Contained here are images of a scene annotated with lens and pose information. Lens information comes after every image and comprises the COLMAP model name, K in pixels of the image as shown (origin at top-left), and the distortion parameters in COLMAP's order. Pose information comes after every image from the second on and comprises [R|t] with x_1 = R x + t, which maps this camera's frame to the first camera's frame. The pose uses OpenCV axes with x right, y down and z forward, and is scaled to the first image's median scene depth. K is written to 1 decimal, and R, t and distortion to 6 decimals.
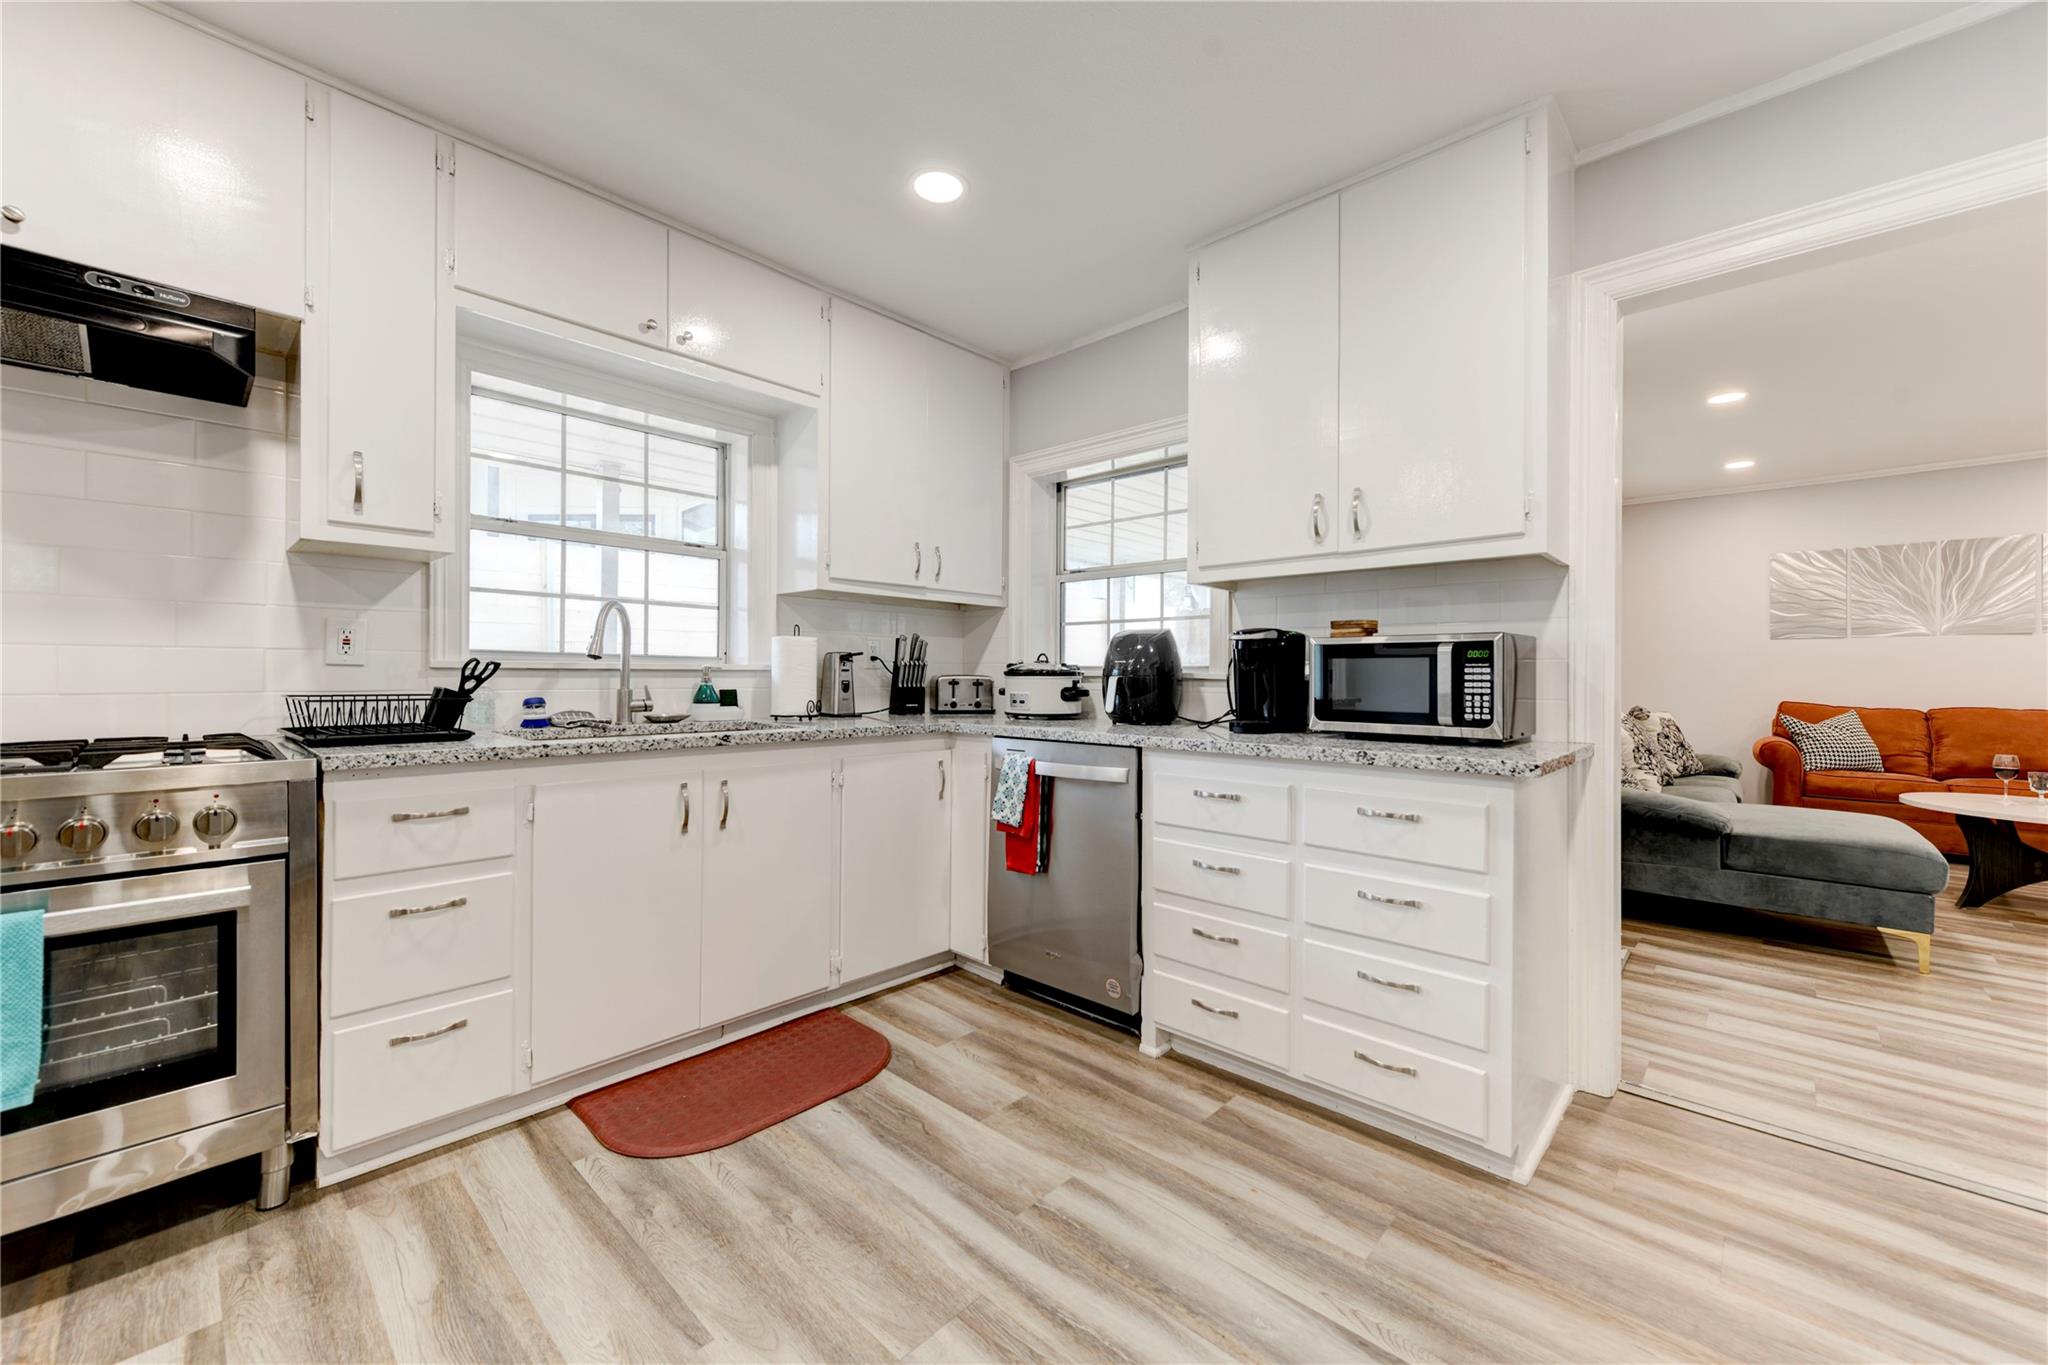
lens RADIAL K [[804.4, 0, 1033.5], [0, 804.4, 674.2], [0, 0, 1]] dist [0.008824, -0.002532]
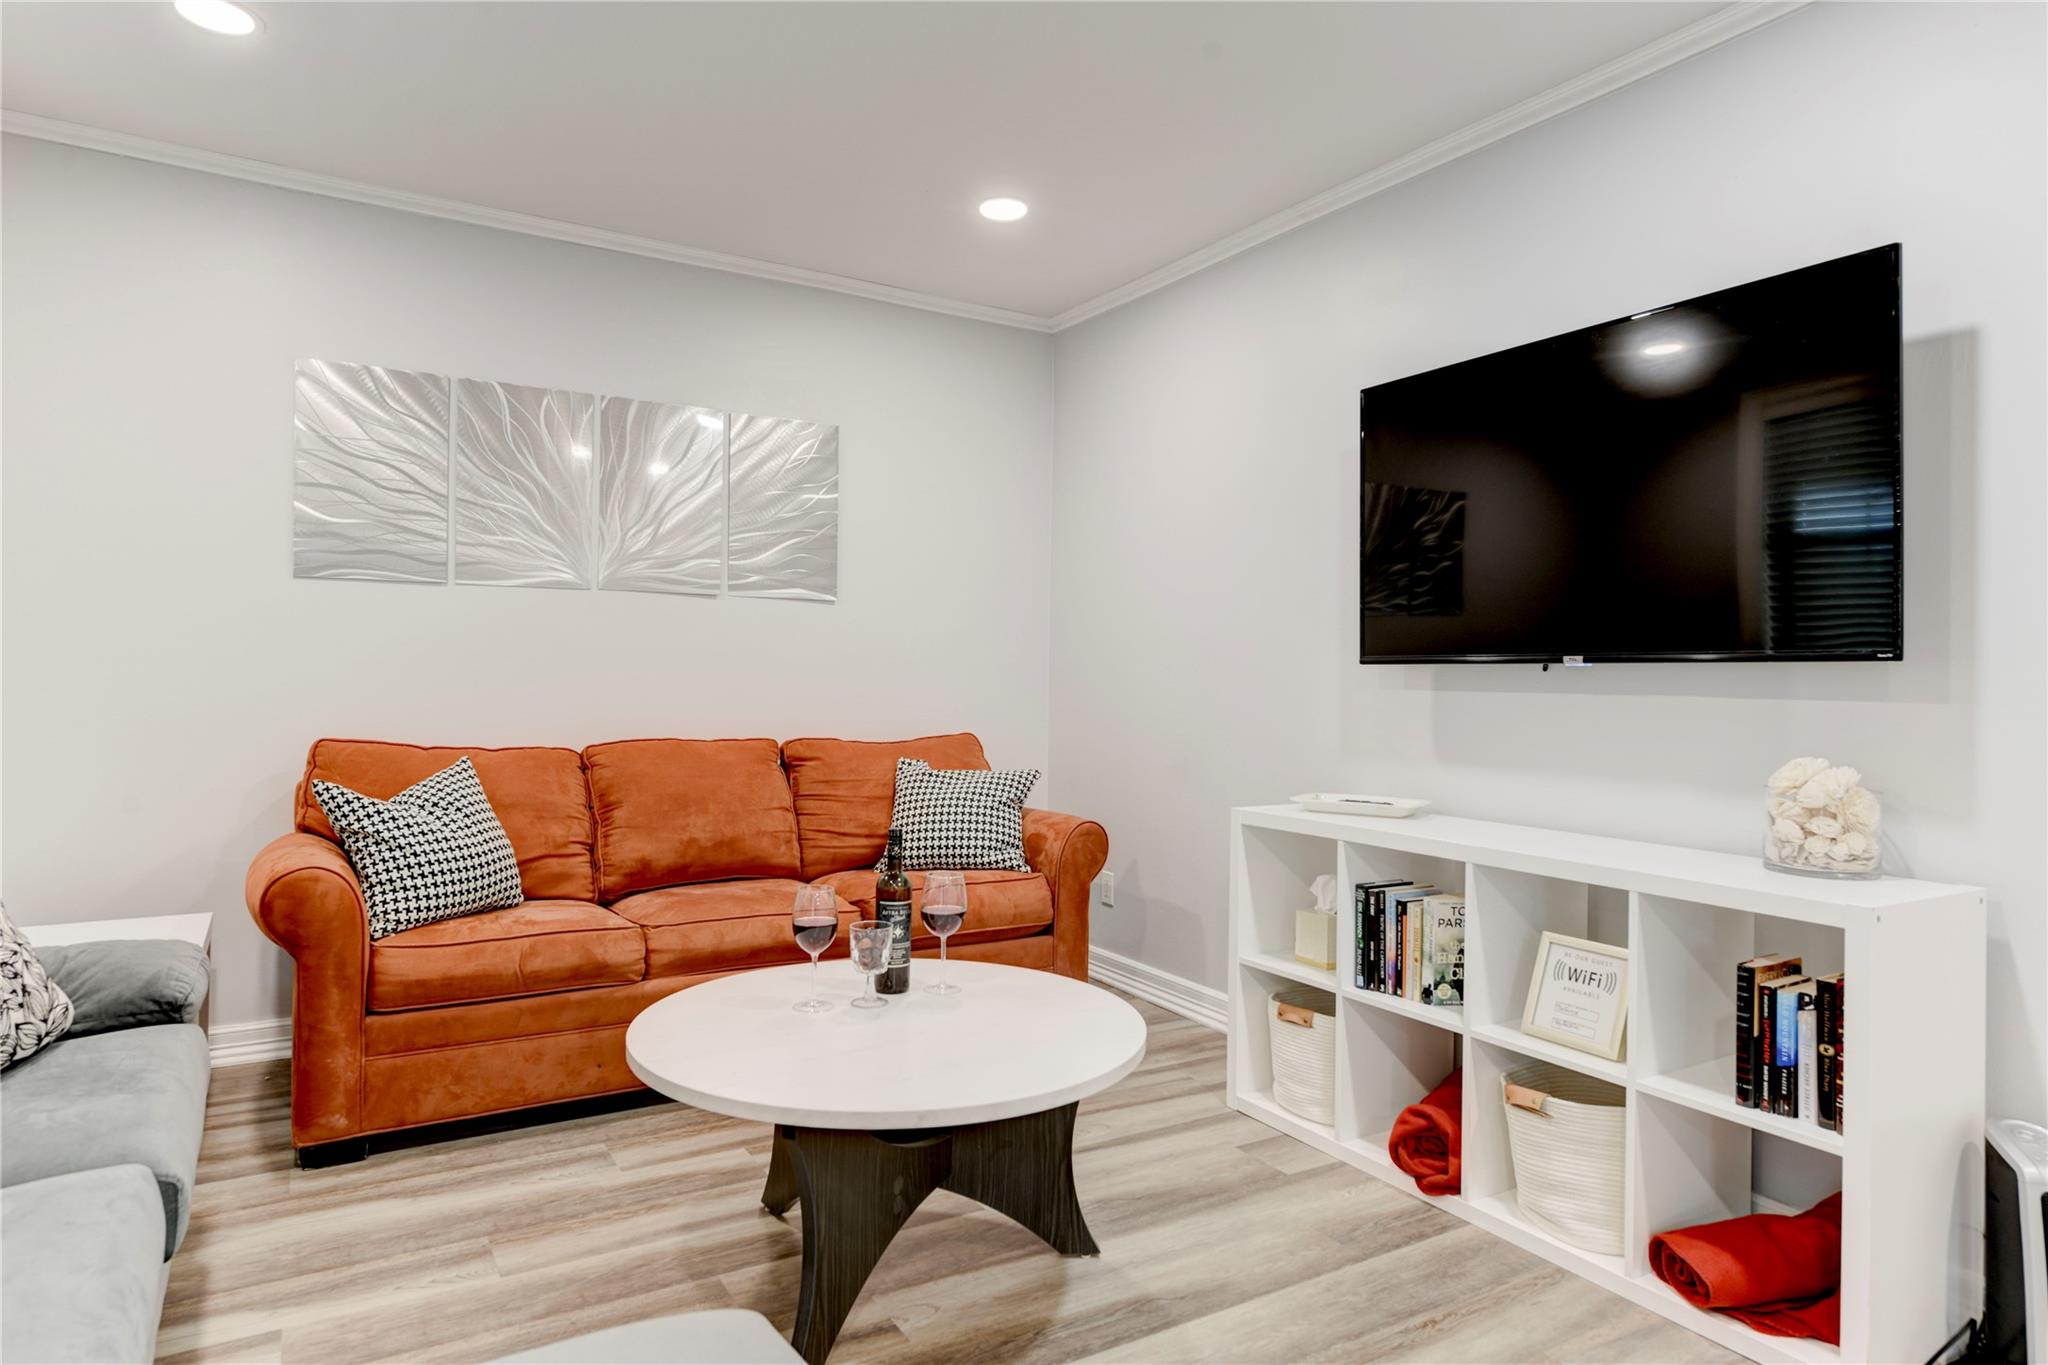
lens RADIAL K [[1195.6, 0, 1030.9], [0, 1195.6, 665.9], [0, 0, 1]] dist [0.008991, 0.000026]
pose [[0.270701, 0.004369, 0.962654, 1.015262], [-0.013754, 0.999905, -0.000670, -0.011327], [-0.962565, -0.013059, 0.270735, 1.126667]]
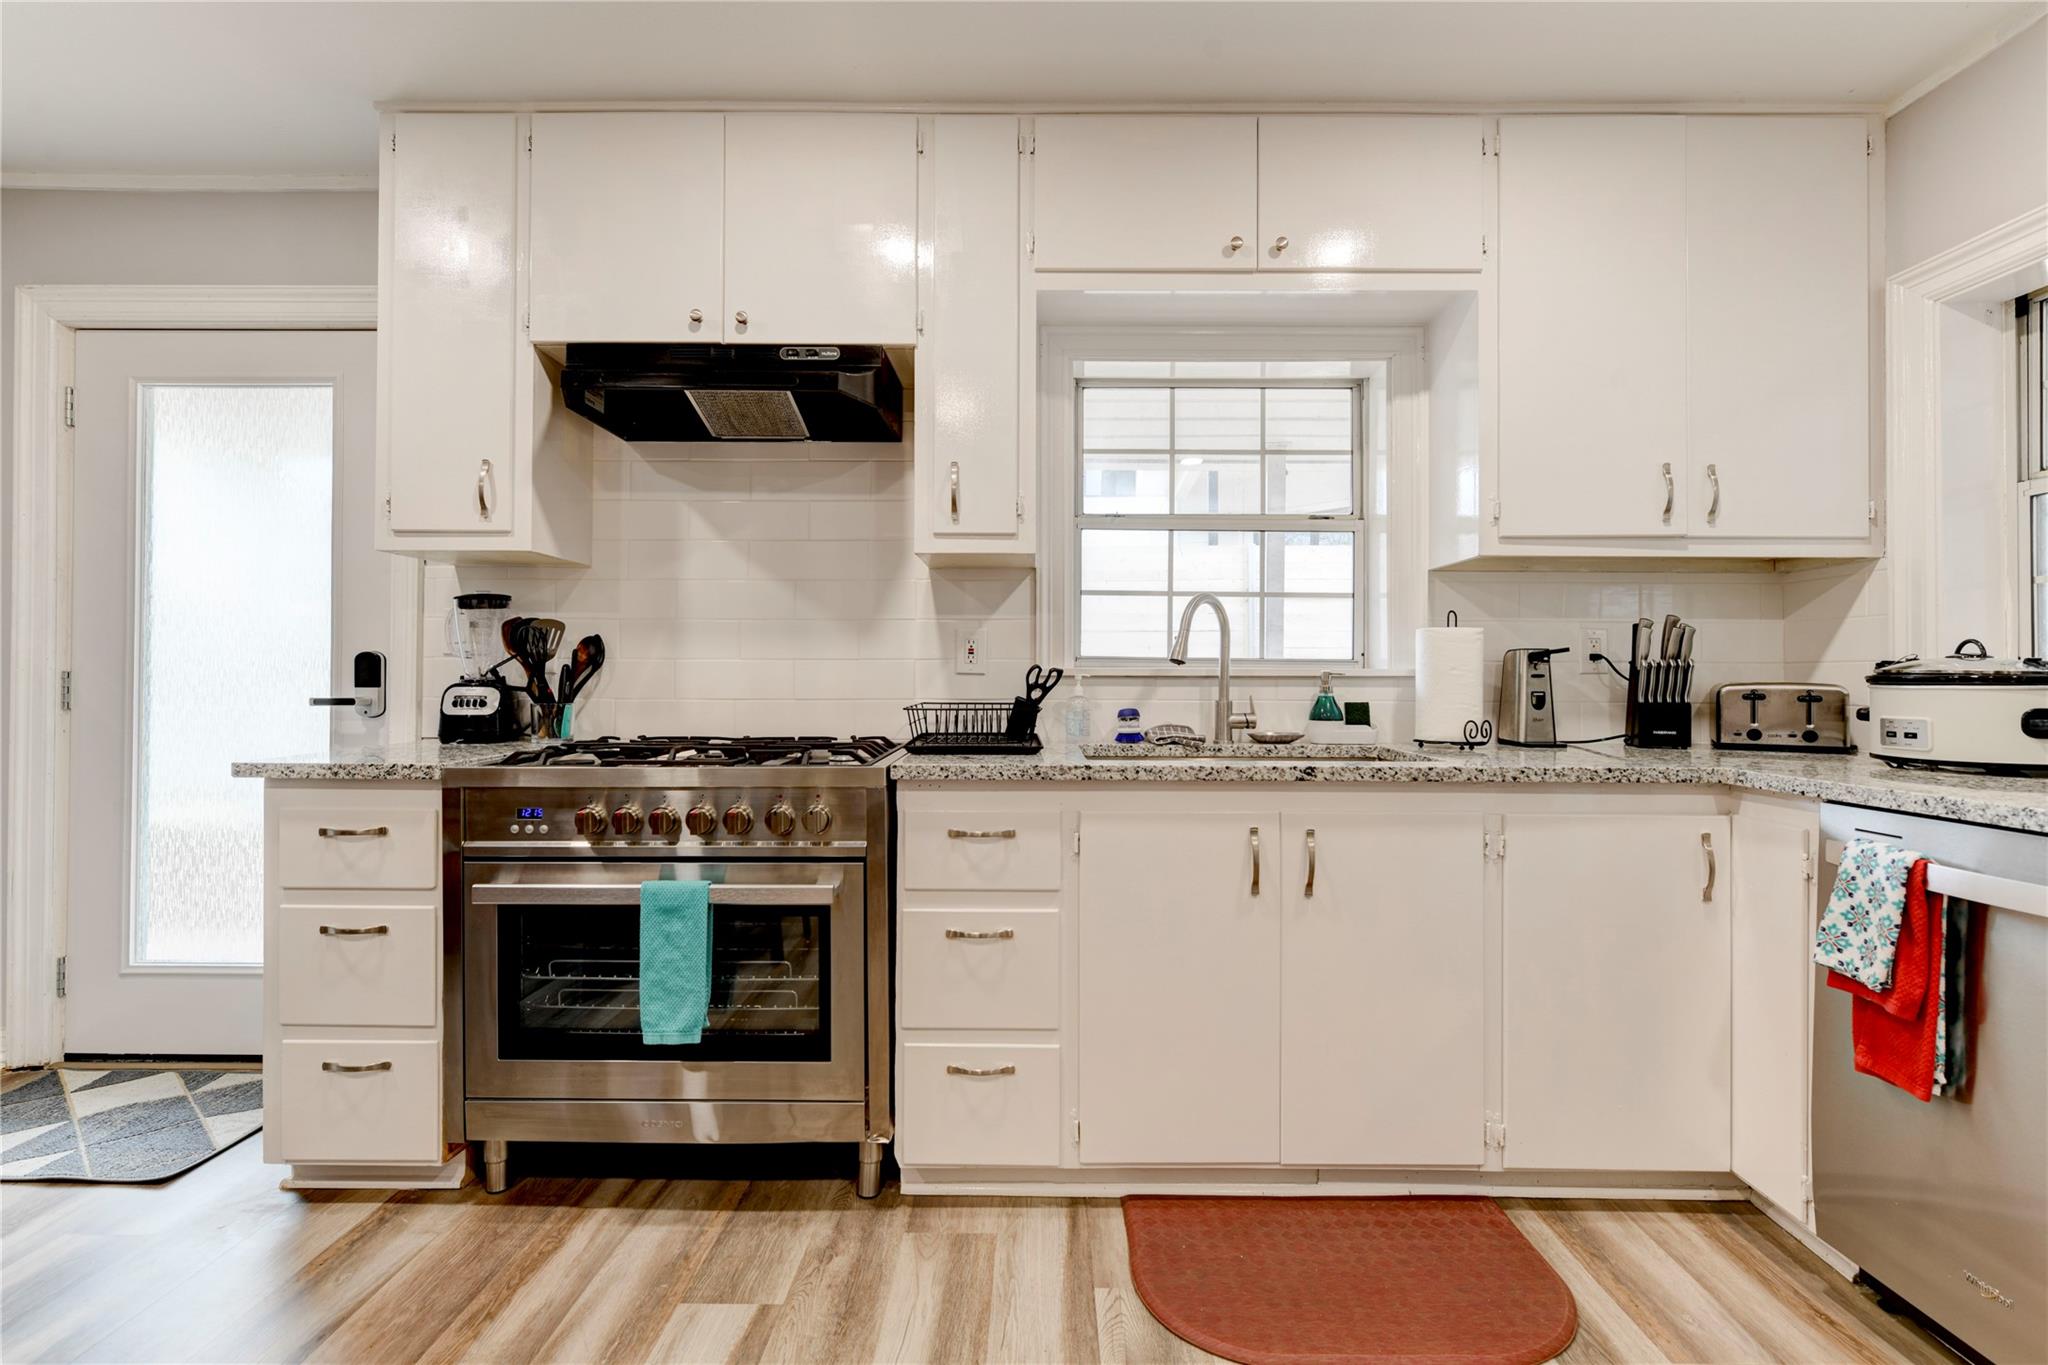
lens RADIAL K [[901.9, 0, 1031.1], [0, 901.9, 669.9], [0, 0, 1]] dist [0.002158, -0.000288]
pose [[0.672346, -0.011335, -0.740150, 0.041810], [0.001480, 0.999901, -0.013969, -0.000027], [0.740236, 0.008297, 0.672296, 0.235369]]
